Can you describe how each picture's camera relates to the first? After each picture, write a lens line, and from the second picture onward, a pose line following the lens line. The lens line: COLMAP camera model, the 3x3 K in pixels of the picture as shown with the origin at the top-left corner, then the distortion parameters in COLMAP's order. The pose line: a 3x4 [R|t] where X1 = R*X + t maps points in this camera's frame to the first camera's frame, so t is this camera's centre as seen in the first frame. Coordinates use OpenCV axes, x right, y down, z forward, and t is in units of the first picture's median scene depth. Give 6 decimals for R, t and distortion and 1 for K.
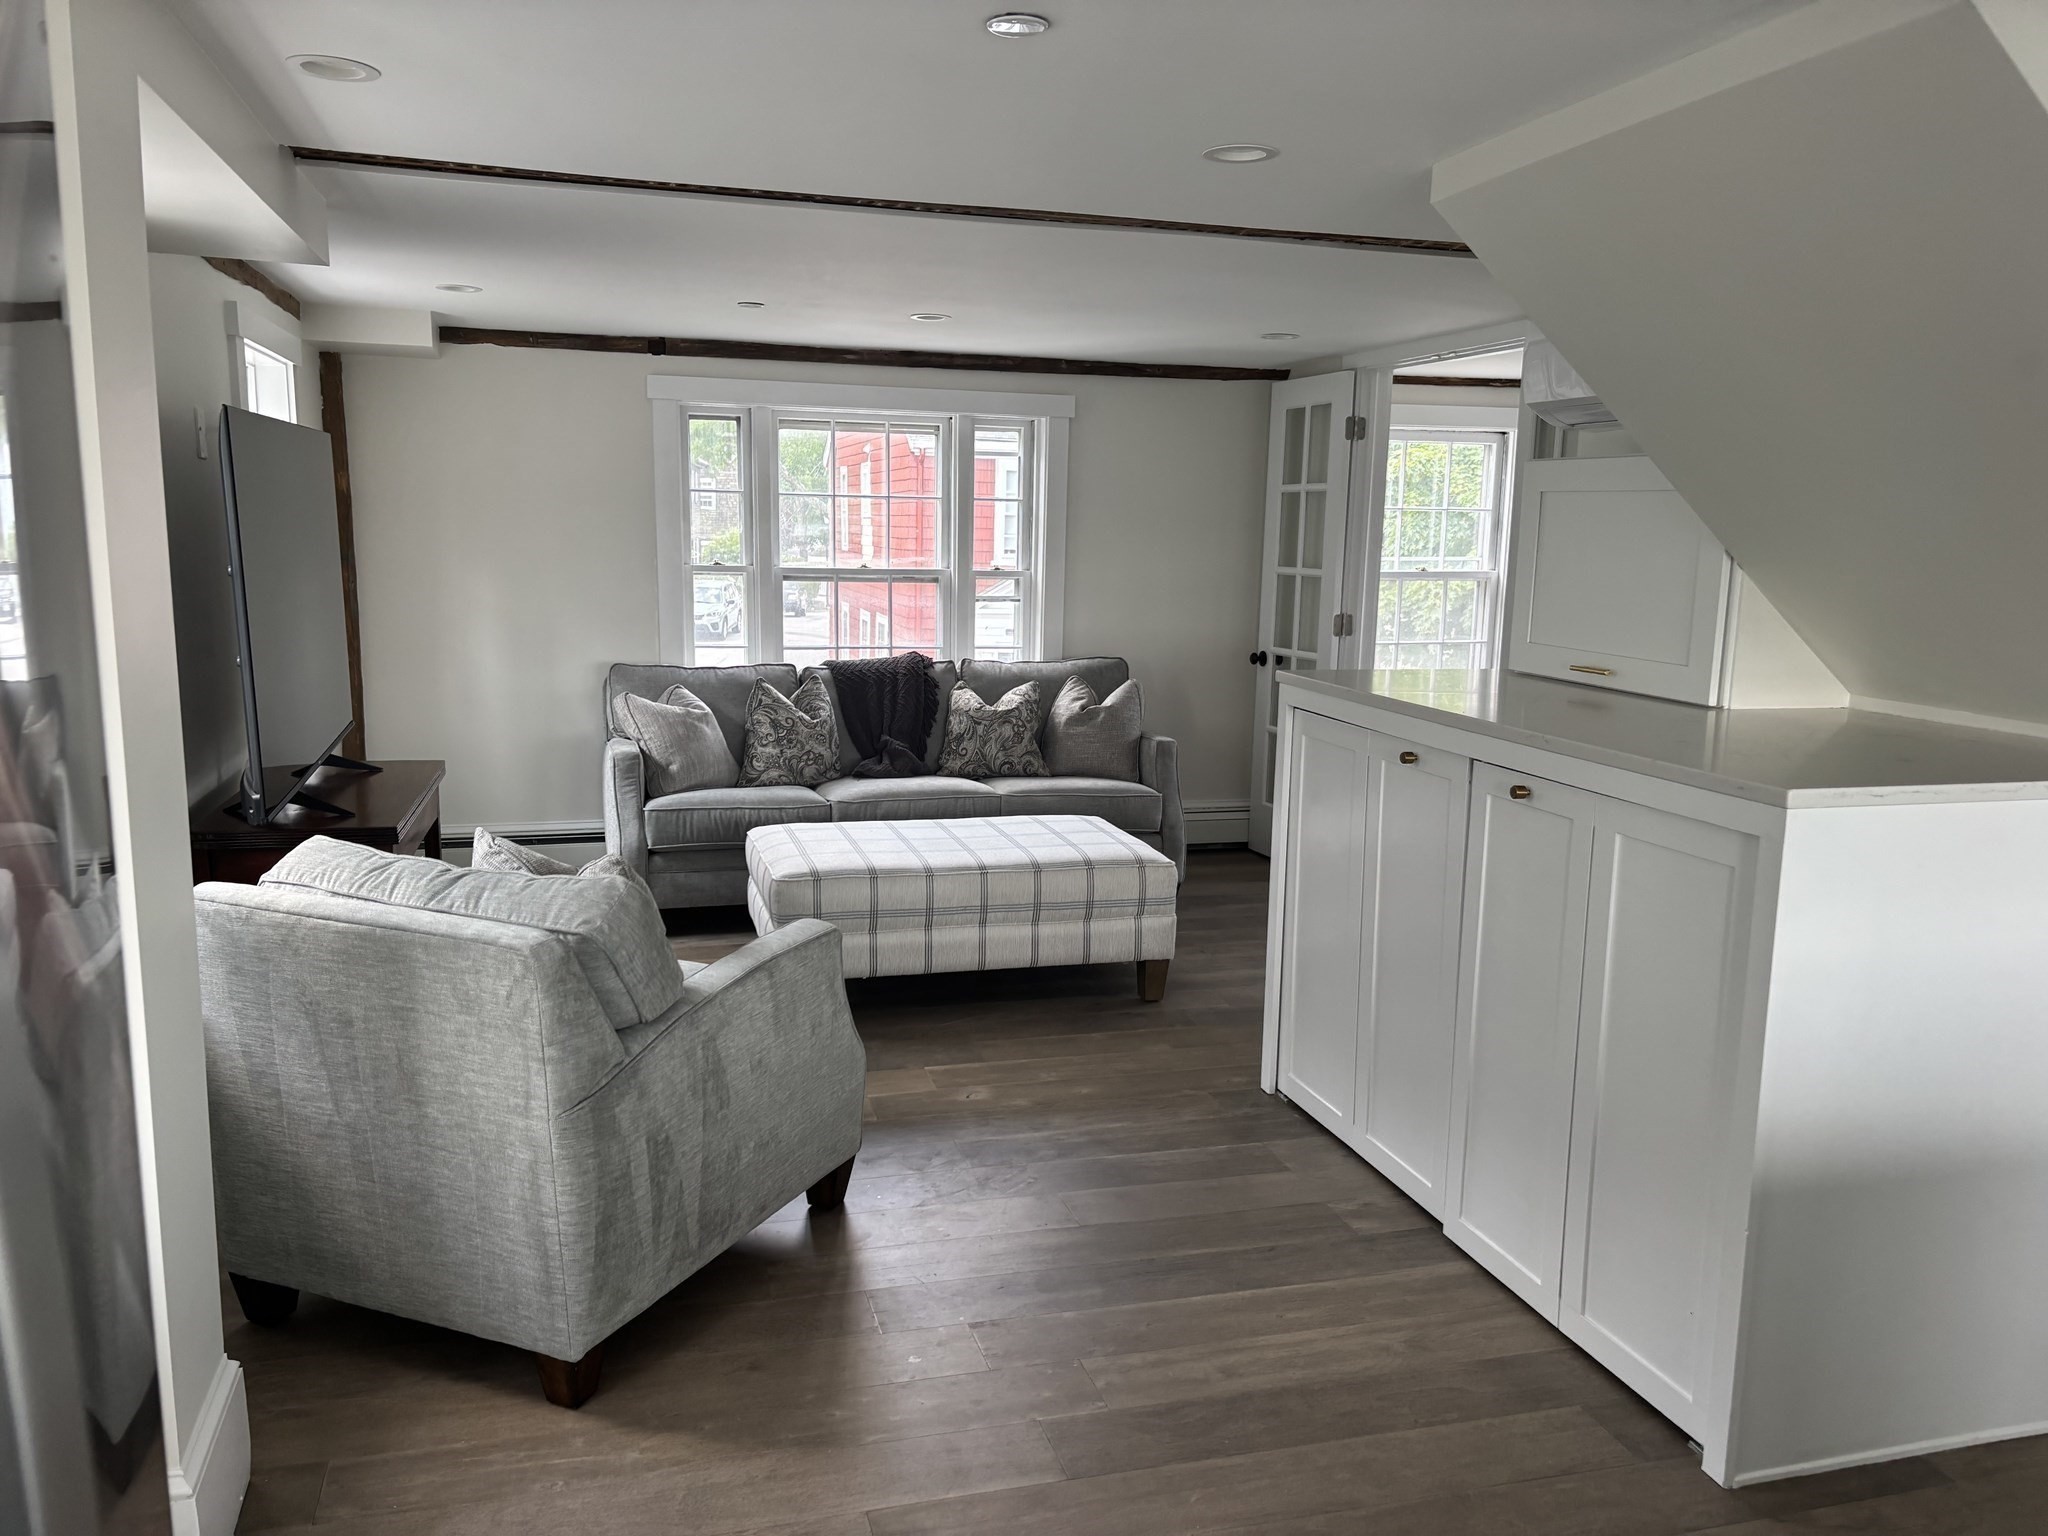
lens RADIAL K [[1553.6, 0, 1014.0], [0, 1553.6, 778.2], [0, 0, 1]] dist [0.029640, 0.000426]
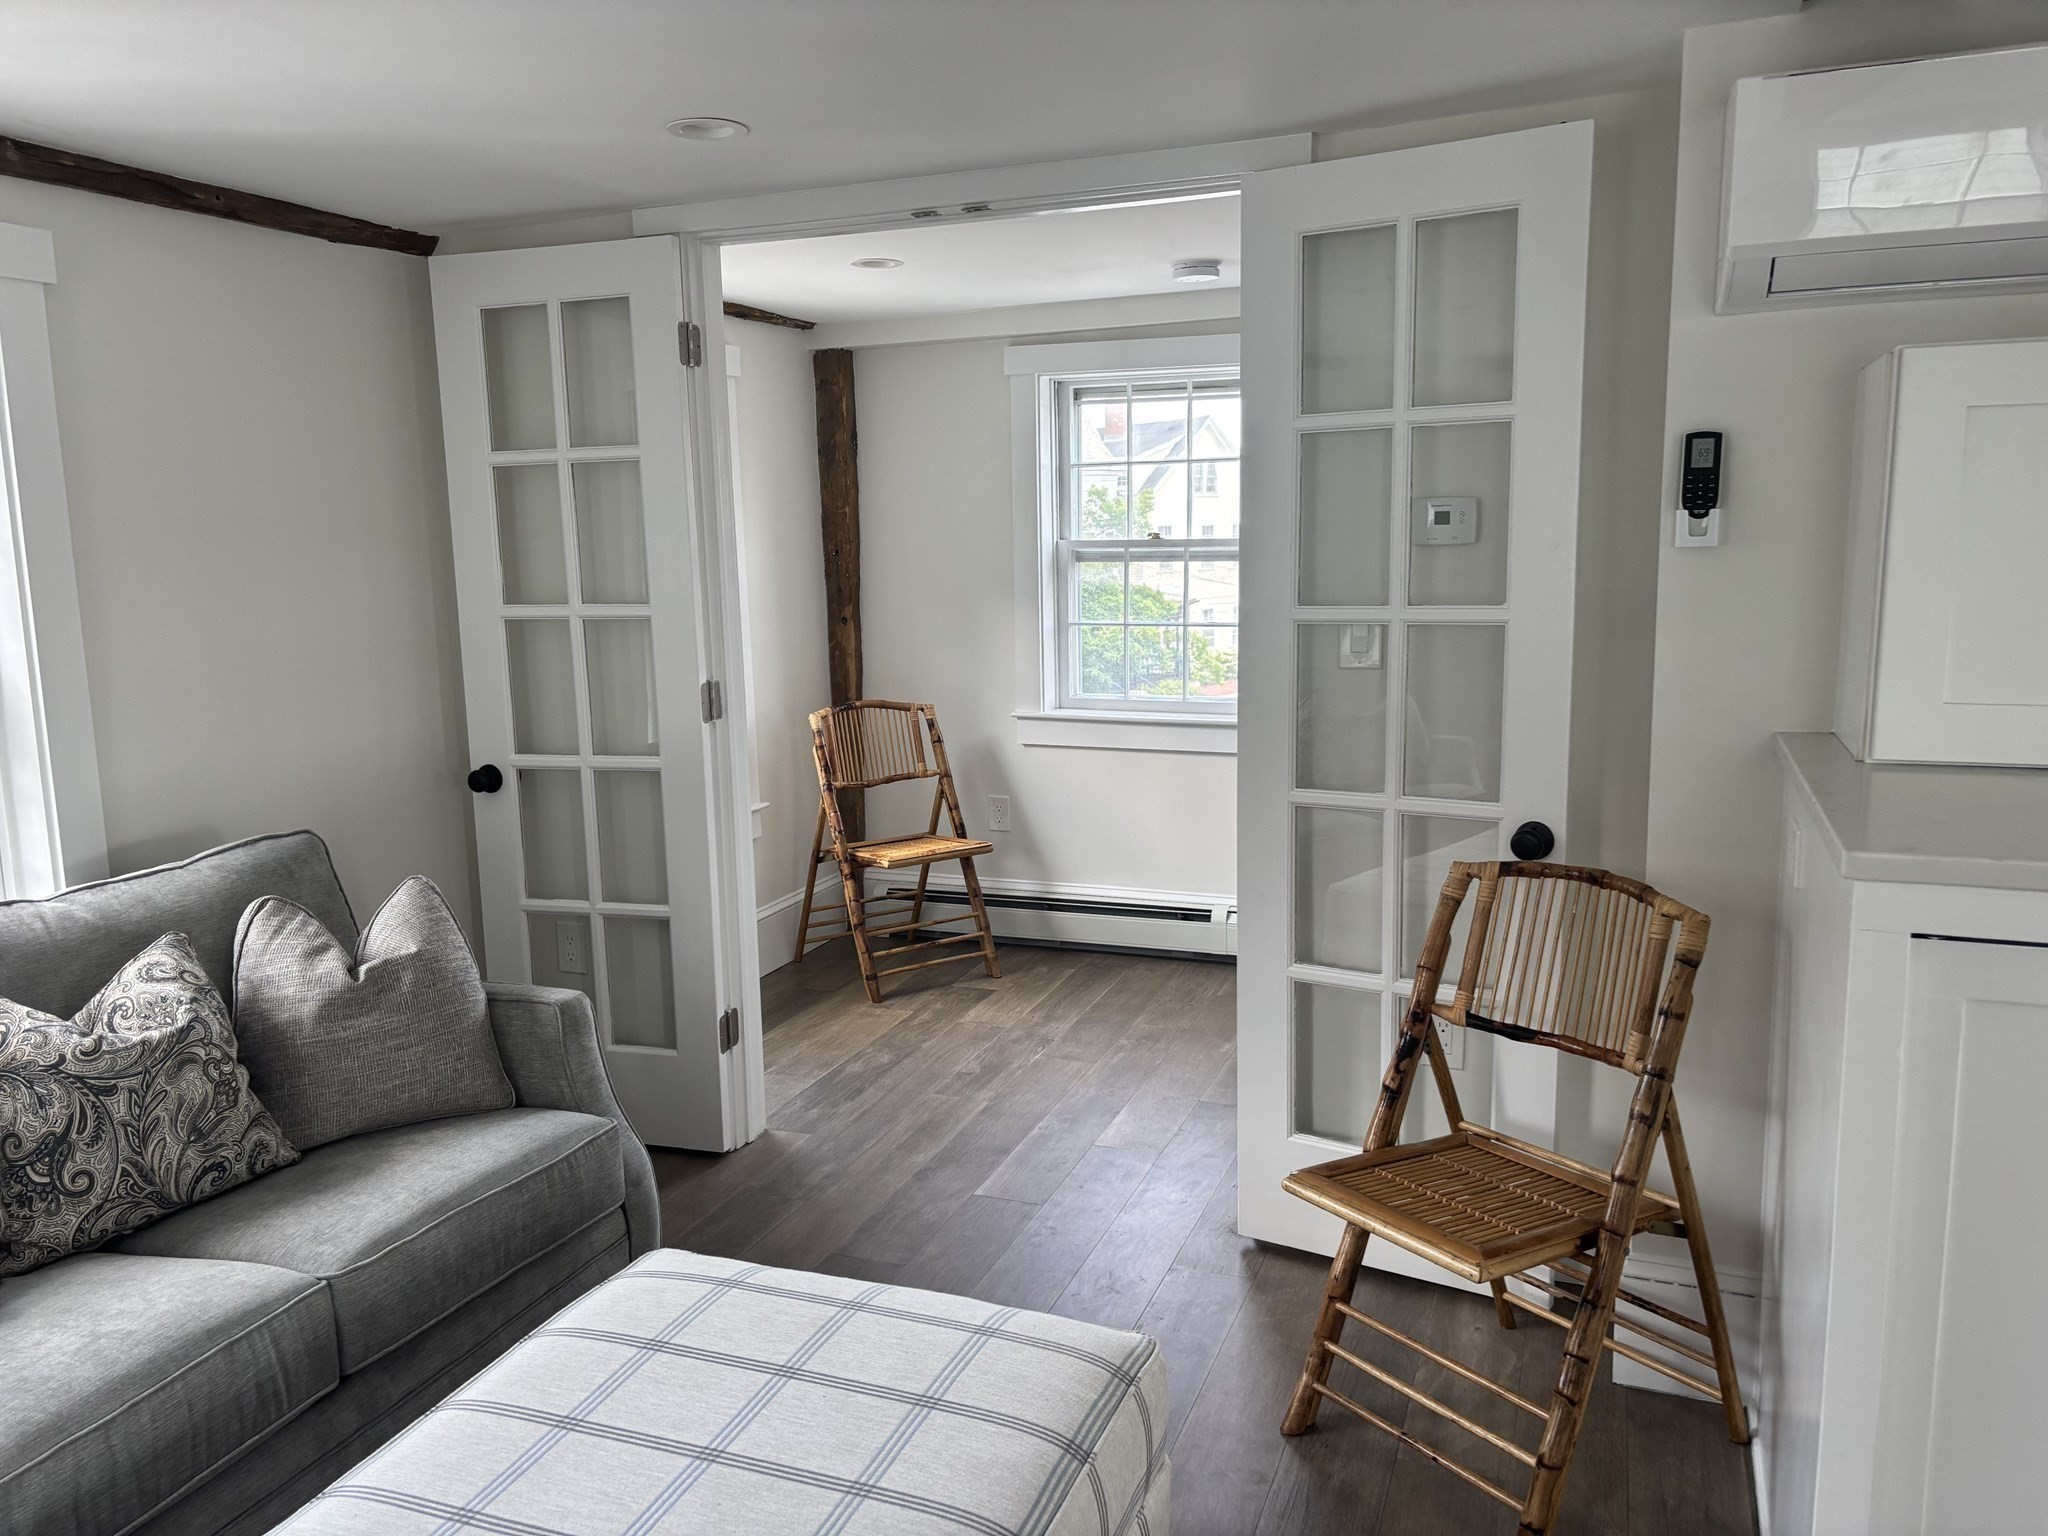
lens RADIAL K [[1553.6, 0, 1014.0], [0, 1553.6, 778.2], [0, 0, 1]] dist [0.029640, 0.000426]
pose [[0.605969, -0.158911, 0.779454, -0.163725], [0.162952, 0.983862, 0.073902, -0.096786], [-0.778620, 0.082232, 0.622085, 0.584534]]
